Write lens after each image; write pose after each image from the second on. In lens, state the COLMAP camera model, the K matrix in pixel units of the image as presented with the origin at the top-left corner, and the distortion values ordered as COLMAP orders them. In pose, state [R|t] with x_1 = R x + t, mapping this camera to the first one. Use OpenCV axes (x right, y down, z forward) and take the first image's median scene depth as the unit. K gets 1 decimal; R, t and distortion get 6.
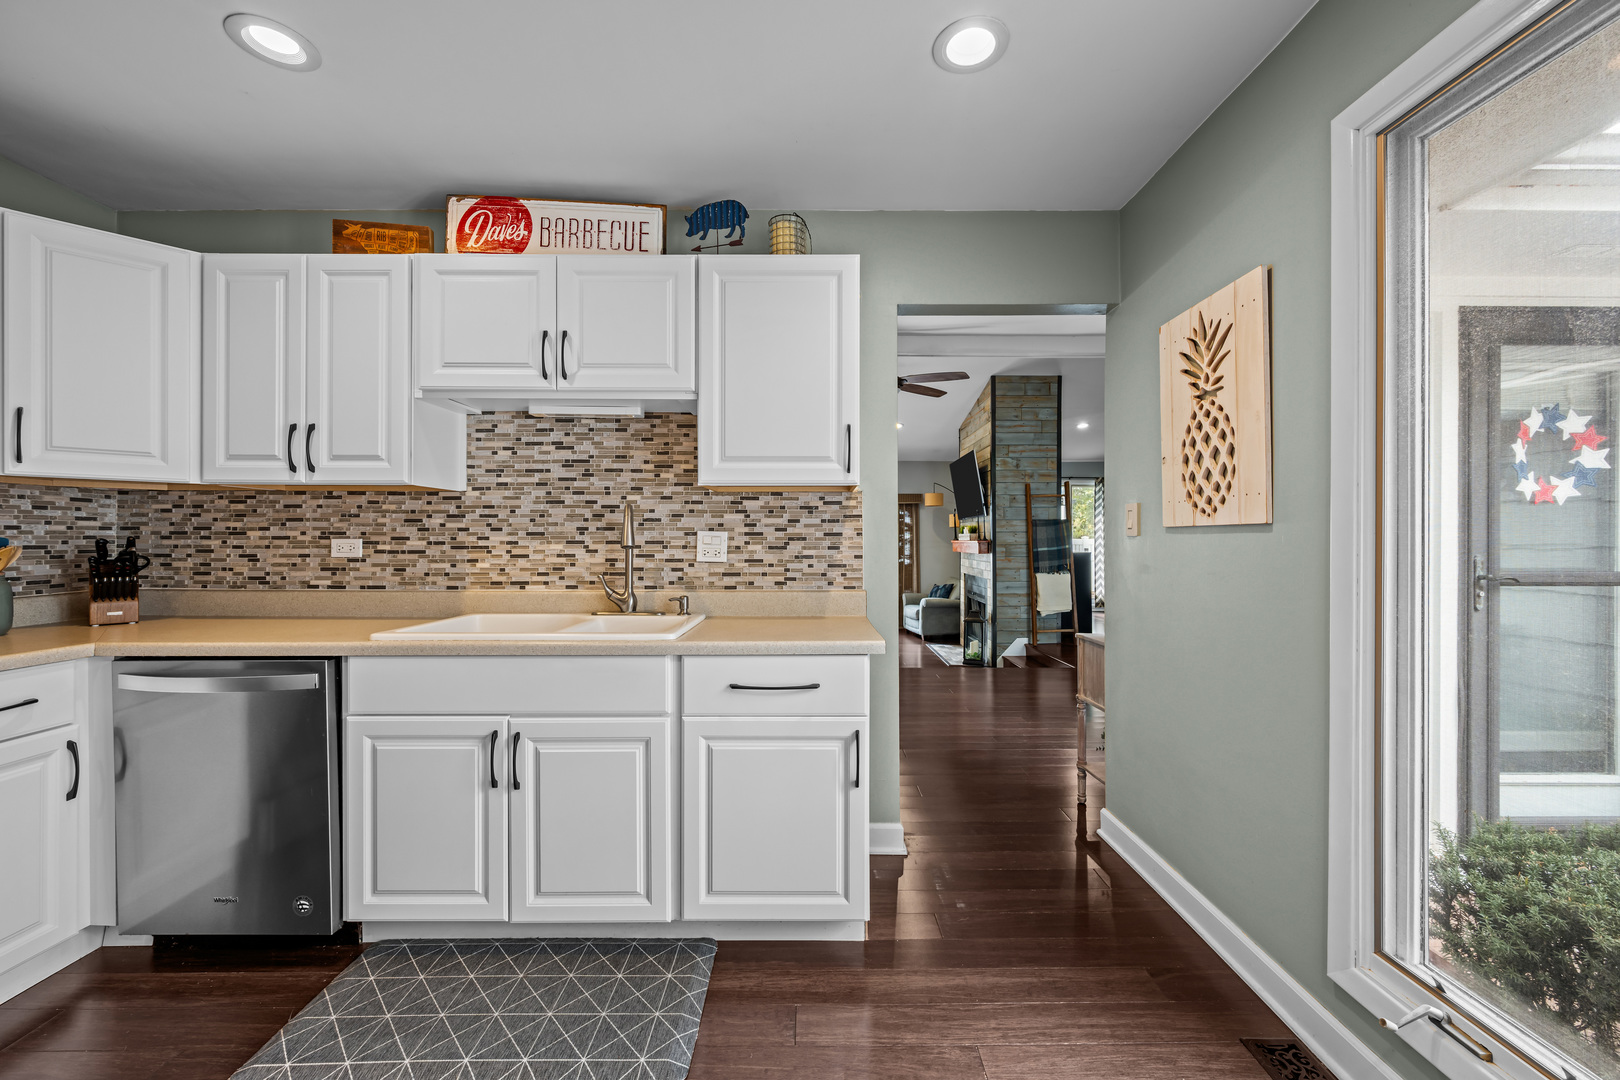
lens RADIAL K [[641.2, 0, 818.1], [0, 641.2, 536.6], [0, 0, 1]] dist [-0.002303, 0.001713]
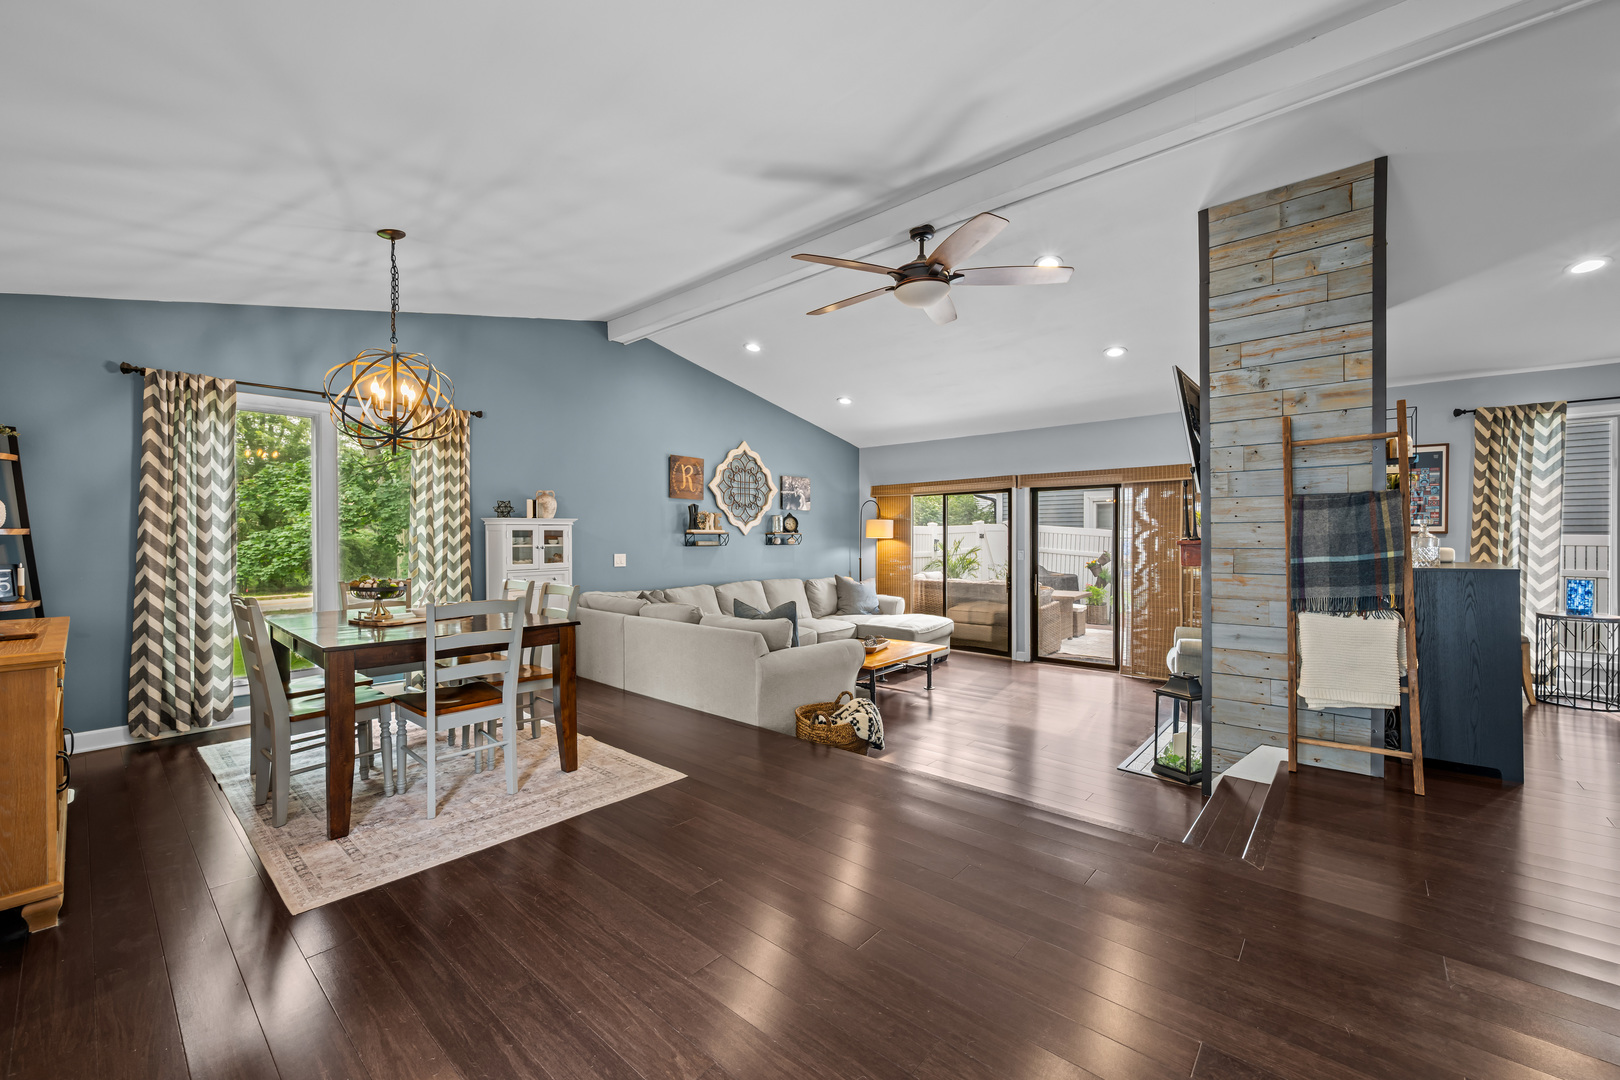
lens RADIAL K [[641.2, 0, 813.2], [0, 641.2, 541.4], [0, 0, 1]] dist [-0.002303, 0.001713]
pose [[0.748611, 0.000043, -0.663009, 1.137317], [0.005577, 0.999964, 0.006362, 0.007129], [0.662986, -0.008460, 0.748584, 1.273620]]
